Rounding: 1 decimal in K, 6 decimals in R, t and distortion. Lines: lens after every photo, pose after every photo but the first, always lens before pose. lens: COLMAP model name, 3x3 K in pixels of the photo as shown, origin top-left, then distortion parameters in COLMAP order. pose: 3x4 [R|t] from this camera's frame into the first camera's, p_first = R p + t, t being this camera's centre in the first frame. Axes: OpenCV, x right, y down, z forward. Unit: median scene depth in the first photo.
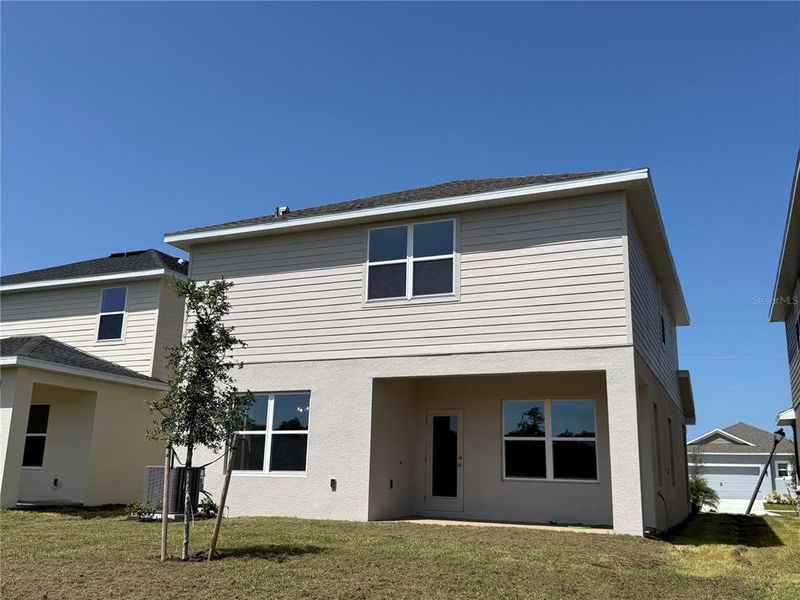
lens RADIAL K [[747.0, 0, 397.7], [0, 747.0, 300.0], [0, 0, 1]] dist [0.131620, -0.238251]
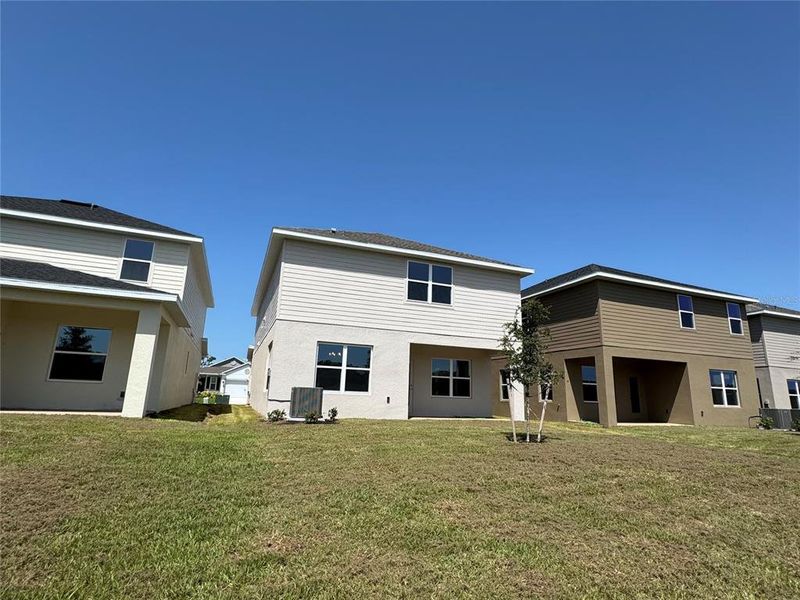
lens RADIAL K [[423.7, 0, 400.0], [0, 423.7, 300.0], [0, 0, 1]] dist [-0.006719, 0.000330]
pose [[0.704890, 0.160241, 0.690980, -0.765436], [-0.177686, 0.982979, -0.046694, 0.052739], [-0.686701, -0.089863, 0.721365, 0.268139]]
